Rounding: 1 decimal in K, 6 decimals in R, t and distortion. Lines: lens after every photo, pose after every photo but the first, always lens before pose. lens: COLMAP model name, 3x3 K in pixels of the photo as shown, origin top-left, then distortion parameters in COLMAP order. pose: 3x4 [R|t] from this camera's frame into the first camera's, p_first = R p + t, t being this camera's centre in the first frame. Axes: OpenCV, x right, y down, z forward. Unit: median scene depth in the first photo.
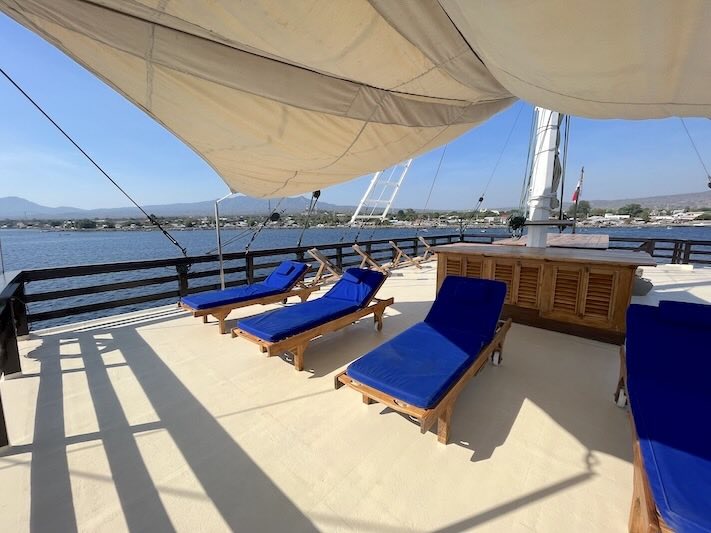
lens RADIAL K [[280.6, 0, 341.2], [0, 280.6, 280.9], [0, 0, 1]] dist [-0.003534, -0.000317]
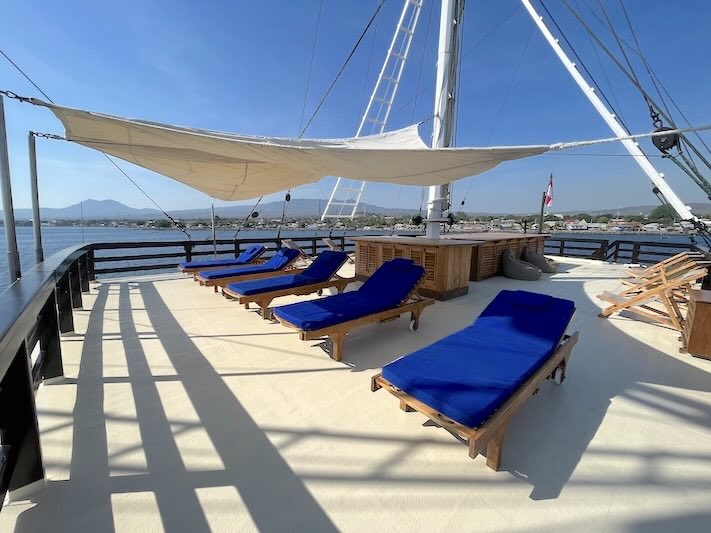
lens RADIAL K [[286.7, 0, 351.5], [0, 286.7, 266.5], [0, 0, 1]] dist [0.000941, -0.000142]
pose [[0.986922, 0.035003, -0.157354, 0.242841], [-0.044903, 0.997199, -0.059810, 0.047159], [0.154819, 0.066093, 0.985729, -0.170458]]
